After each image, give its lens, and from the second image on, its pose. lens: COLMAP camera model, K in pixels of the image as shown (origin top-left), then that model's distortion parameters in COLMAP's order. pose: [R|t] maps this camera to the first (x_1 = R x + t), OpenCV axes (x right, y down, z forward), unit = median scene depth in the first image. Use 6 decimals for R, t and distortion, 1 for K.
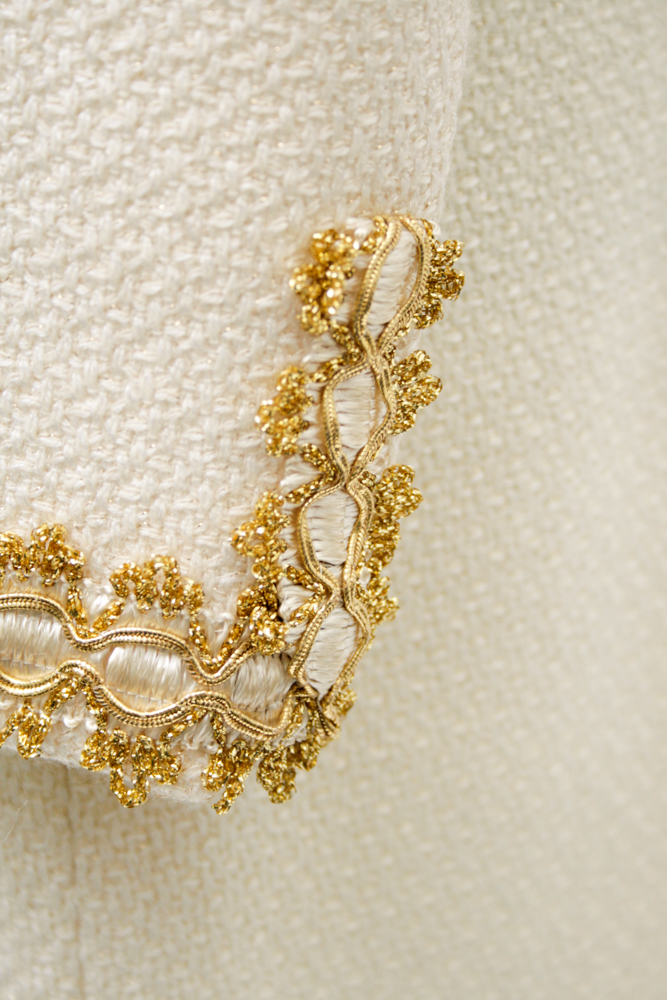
lens RADIAL K [[2477.0, 0, 333.5], [0, 2477.0, 500.2], [0, 0, 1]] dist [0.049883, 0.000000]
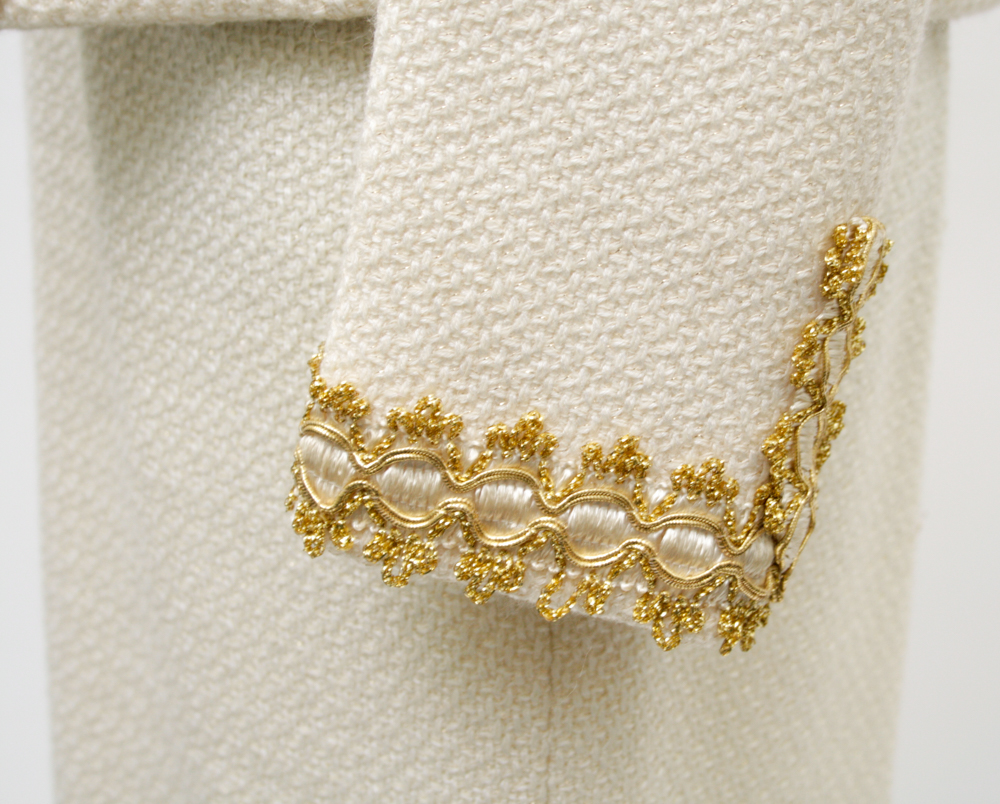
lens RADIAL K [[2183.5, 0, 500.2], [0, 2183.5, 402.2], [0, 0, 1]] dist [-0.046689, 0.000000]
pose [[0.958609, 0.018113, 0.284148, -0.520729], [0.005436, 0.996628, -0.081868, 0.088656], [-0.284673, 0.080024, 0.955279, -0.113841]]
